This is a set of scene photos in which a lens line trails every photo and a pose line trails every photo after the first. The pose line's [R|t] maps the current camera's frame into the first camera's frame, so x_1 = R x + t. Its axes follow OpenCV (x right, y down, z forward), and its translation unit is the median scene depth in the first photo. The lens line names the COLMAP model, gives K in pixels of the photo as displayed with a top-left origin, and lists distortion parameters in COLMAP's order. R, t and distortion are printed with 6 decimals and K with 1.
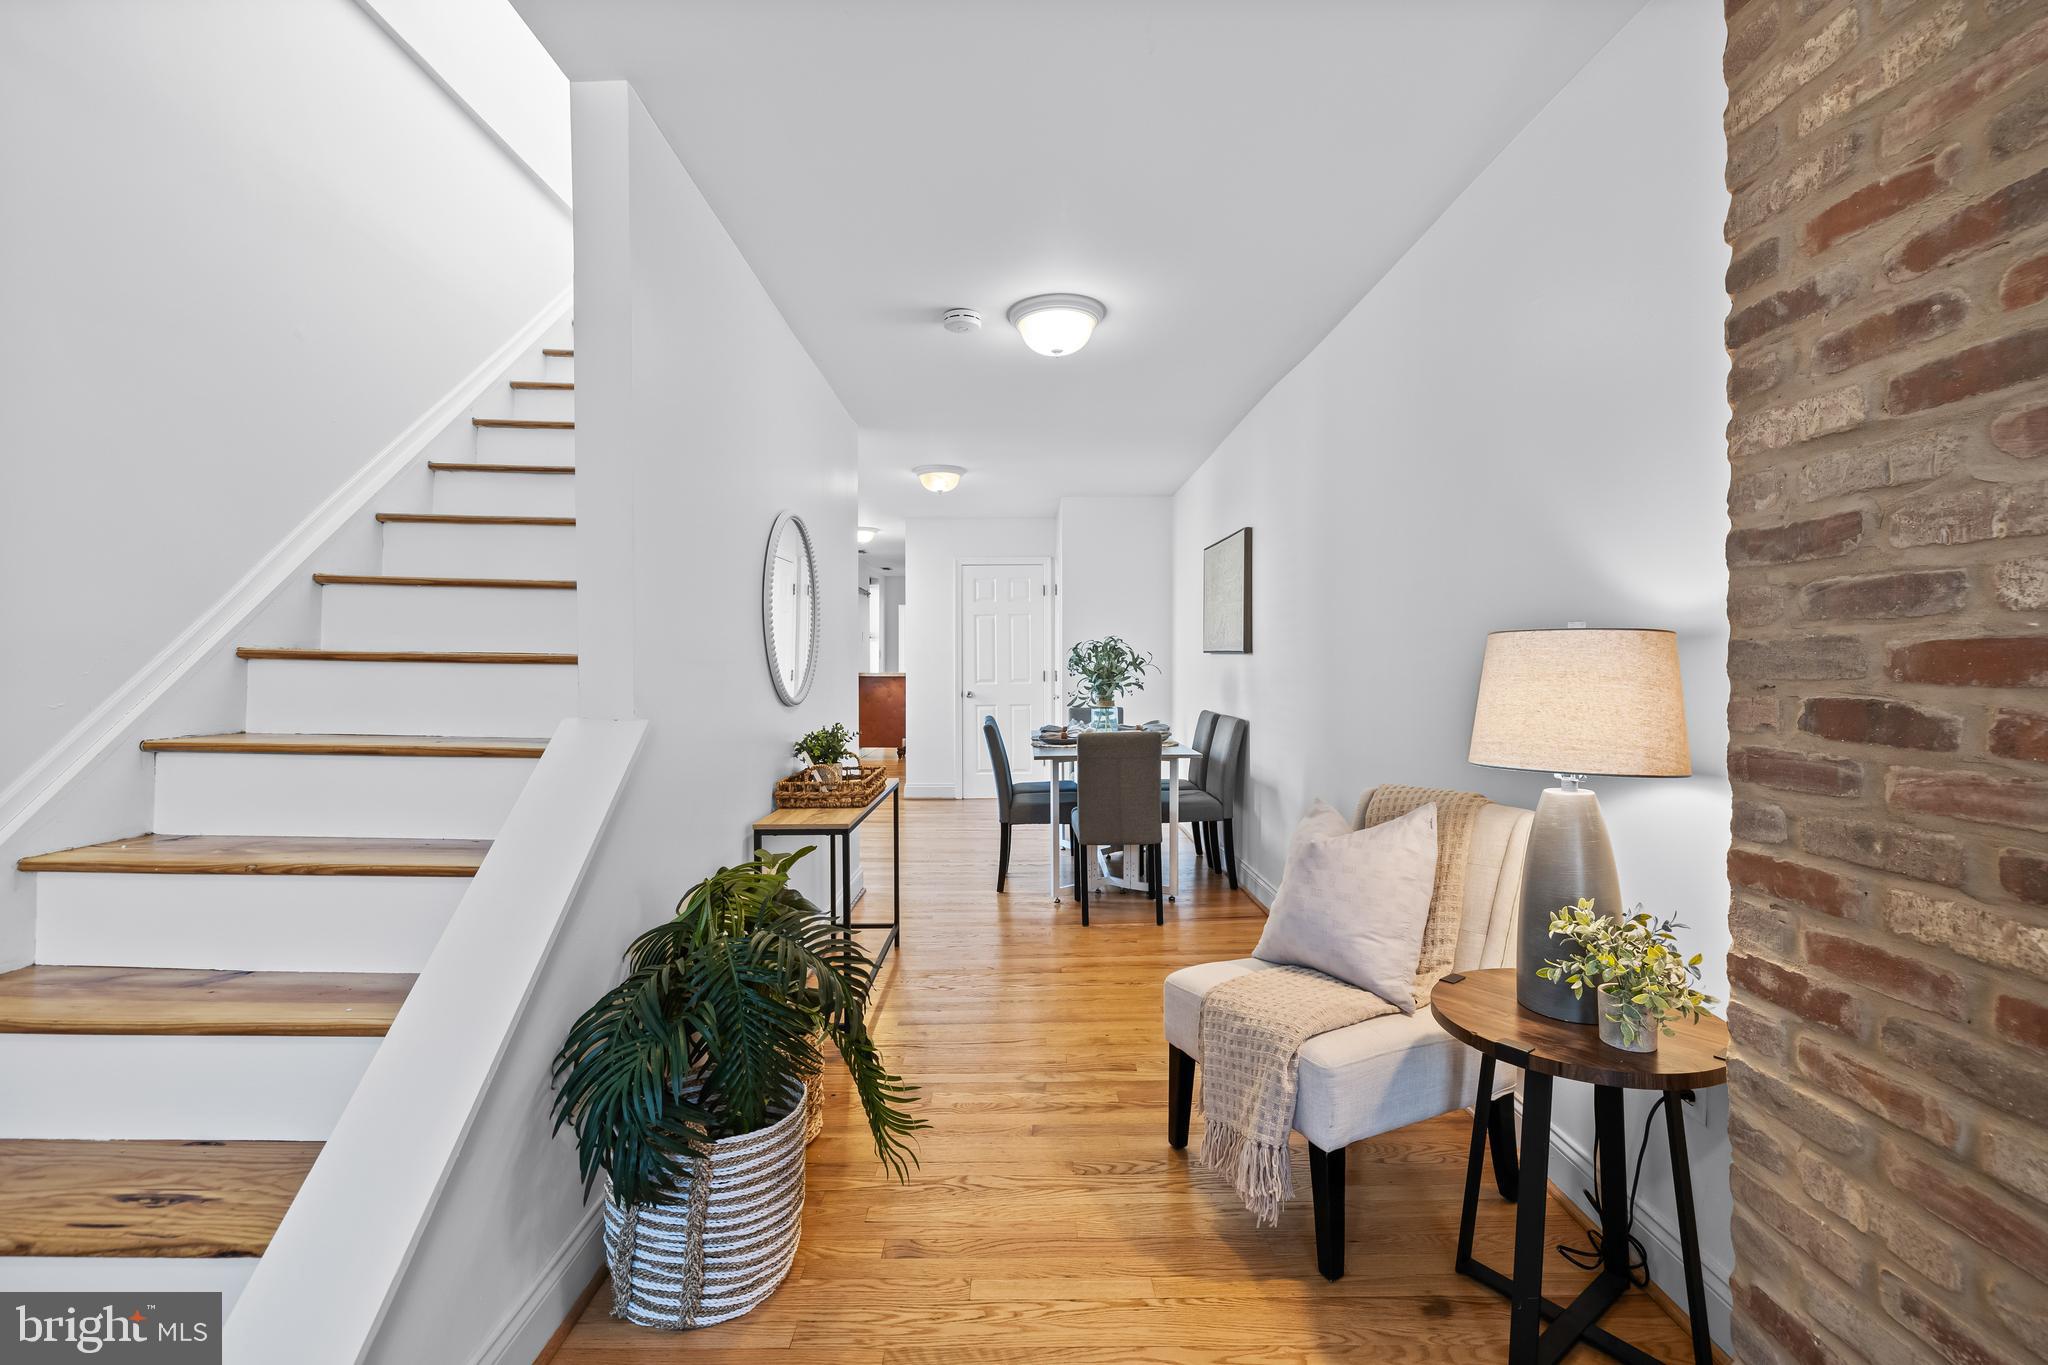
lens RADIAL K [[863.4, 0, 1026.5], [0, 863.4, 684.1], [0, 0, 1]] dist [0.006769, -0.000363]
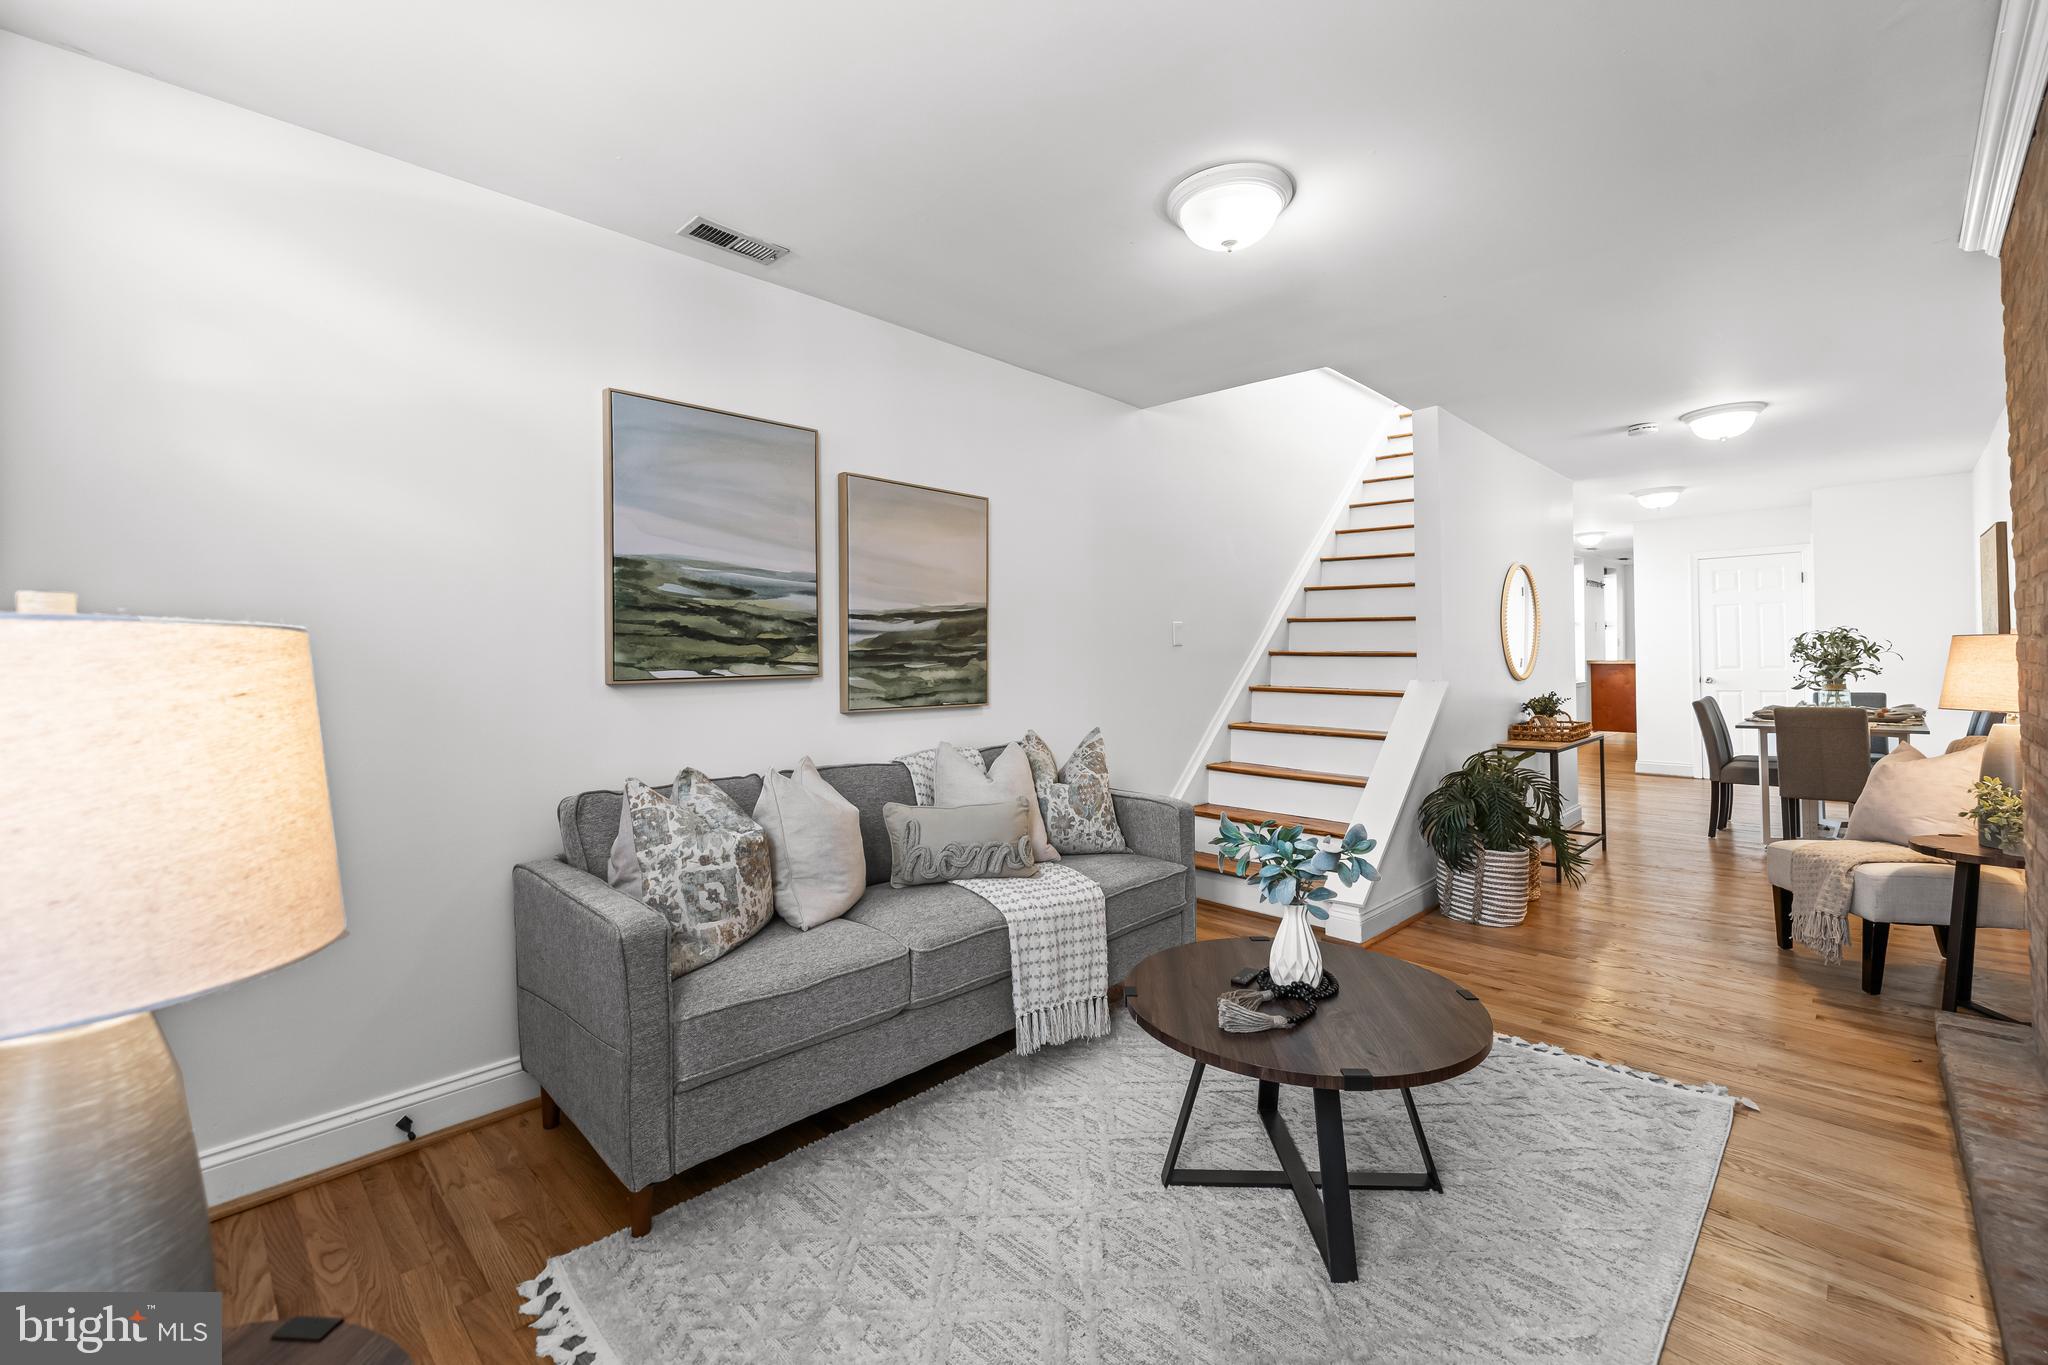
lens RADIAL K [[863.4, 0, 1017.0], [0, 863.4, 660.8], [0, 0, 1]] dist [0.006769, -0.000363]
pose [[0.703004, -0.006005, -0.711161, 0.330664], [-0.004585, 0.999905, -0.012975, 0.019199], [0.711171, 0.012382, 0.702910, -1.226477]]
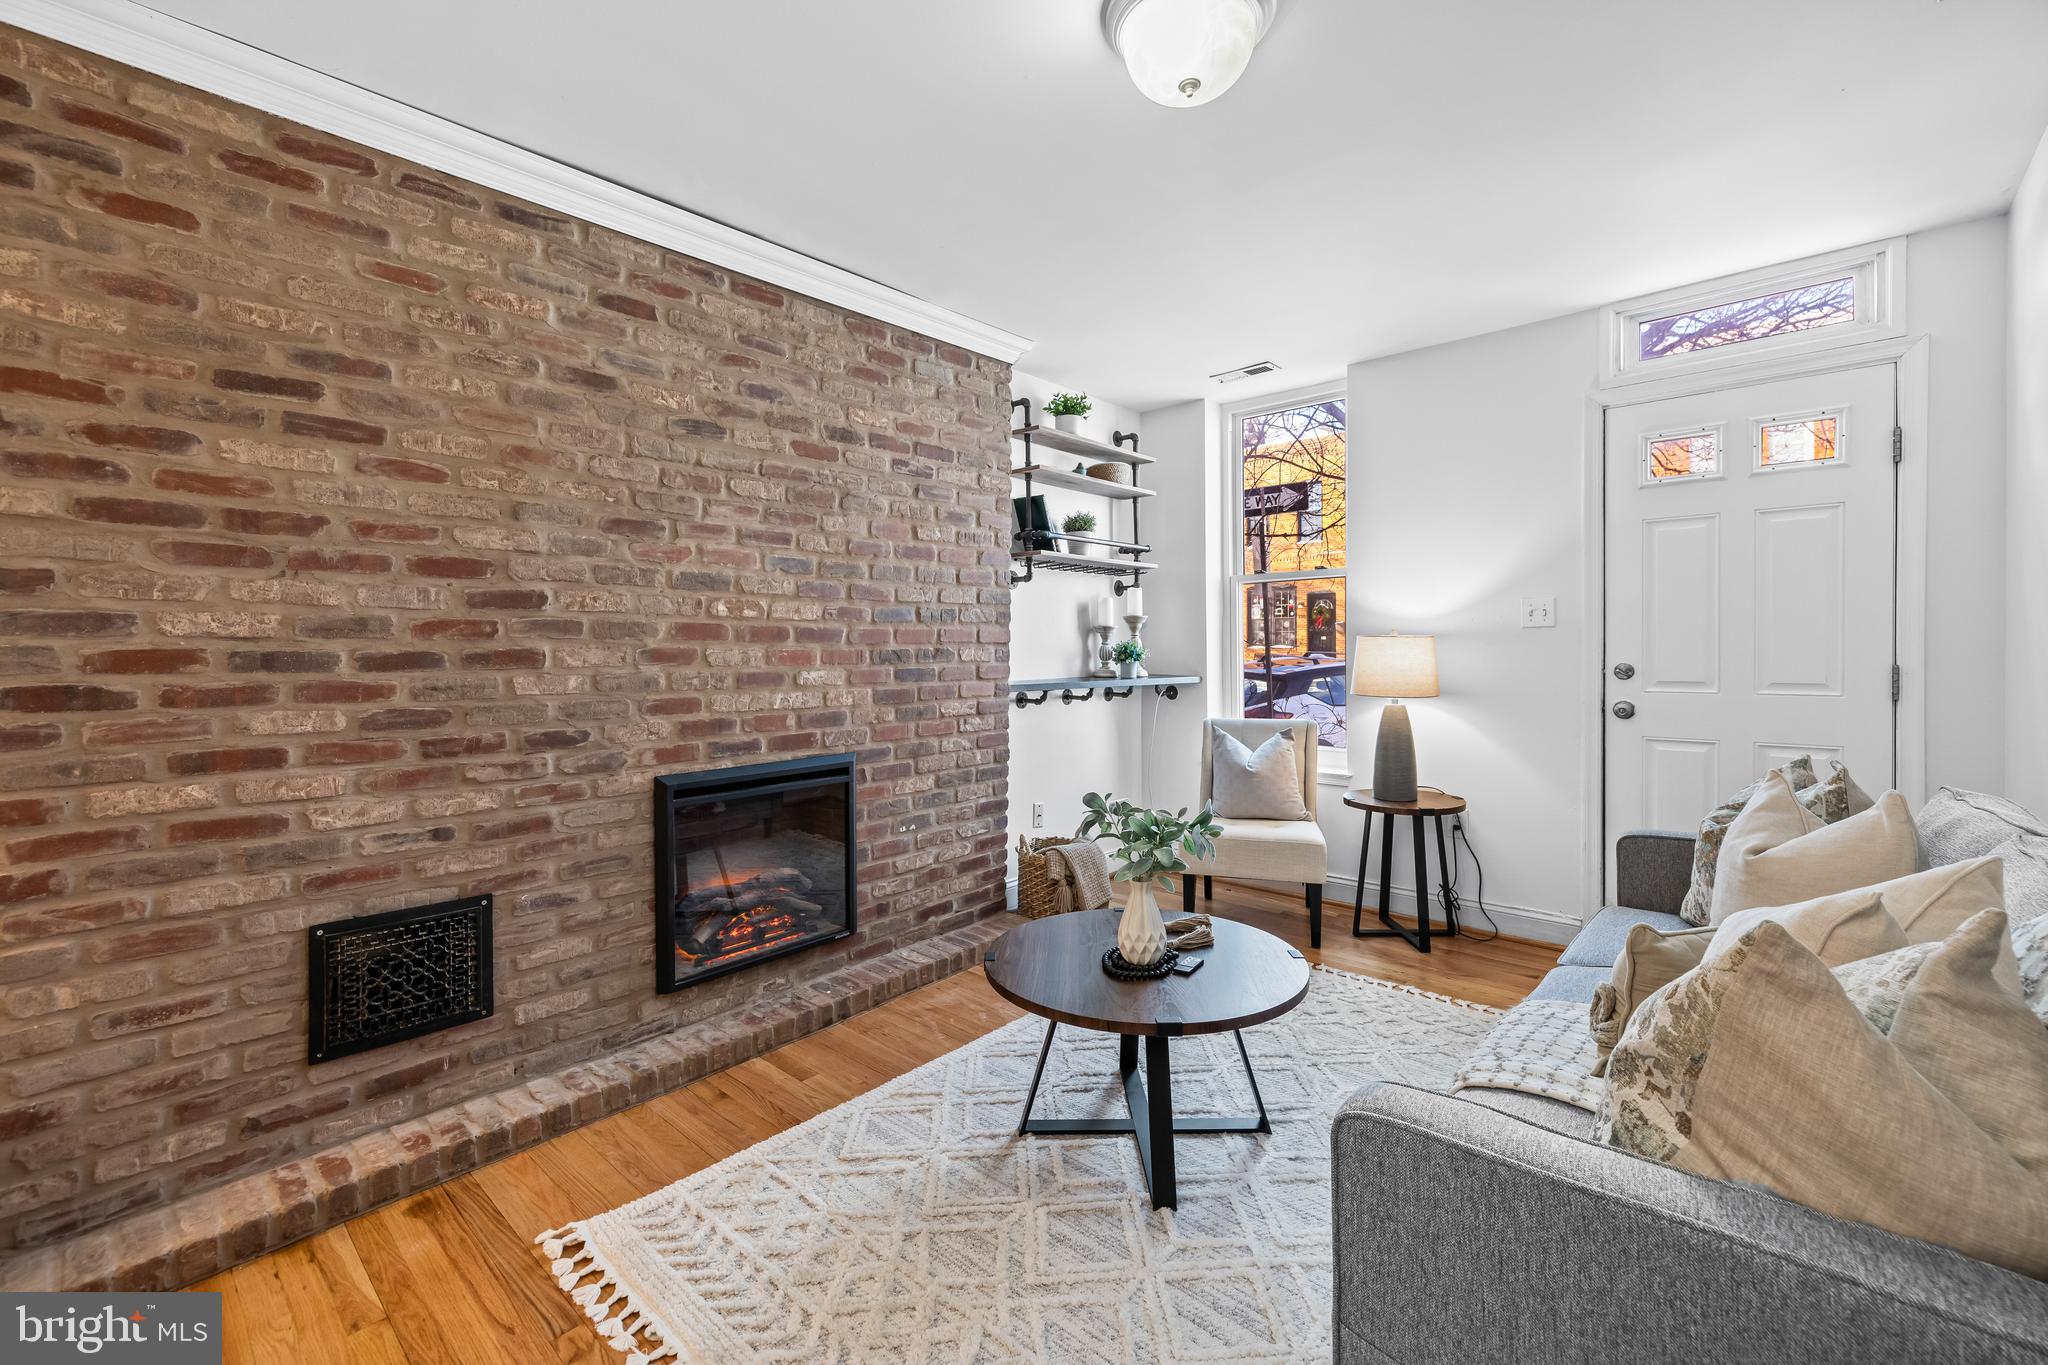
lens RADIAL K [[863.4, 0, 1017.2], [0, 863.4, 660.7], [0, 0, 1]] dist [0.006769, -0.000363]
pose [[-0.733598, -0.001568, 0.679581, -0.697633], [0.024813, 0.999269, 0.029091, -0.014669], [-0.679130, 0.038203, -0.733023, 0.461558]]
